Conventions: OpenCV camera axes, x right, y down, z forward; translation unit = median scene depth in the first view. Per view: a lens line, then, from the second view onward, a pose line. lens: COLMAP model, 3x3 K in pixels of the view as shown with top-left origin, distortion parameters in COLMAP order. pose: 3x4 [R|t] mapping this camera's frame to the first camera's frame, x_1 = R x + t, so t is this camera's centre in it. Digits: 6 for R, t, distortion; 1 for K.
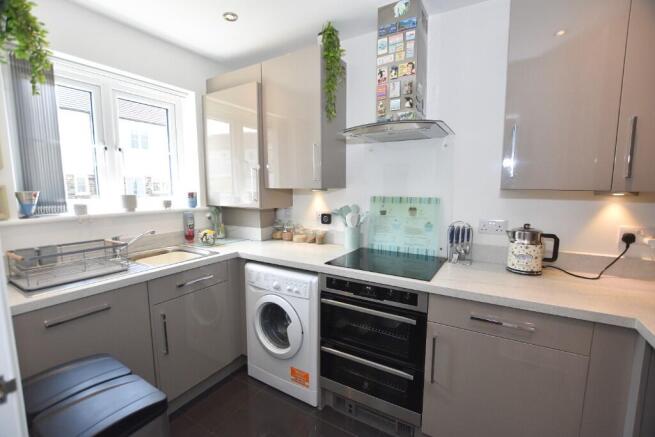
lens RADIAL K [[292.8, 0, 323.4], [0, 292.8, 219.4], [0, 0, 1]] dist [-0.023058, -0.000541]
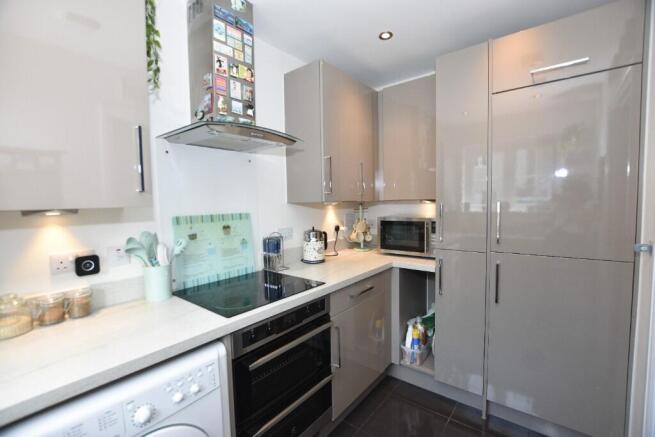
lens RADIAL K [[292.8, 0, 323.2], [0, 292.8, 219.0], [0, 0, 1]] dist [-0.023058, -0.000541]
pose [[0.123497, -0.061424, 0.990442, -0.544551], [0.132873, 0.990118, 0.044836, -0.062519], [-0.983409, 0.126066, 0.130438, 0.612282]]
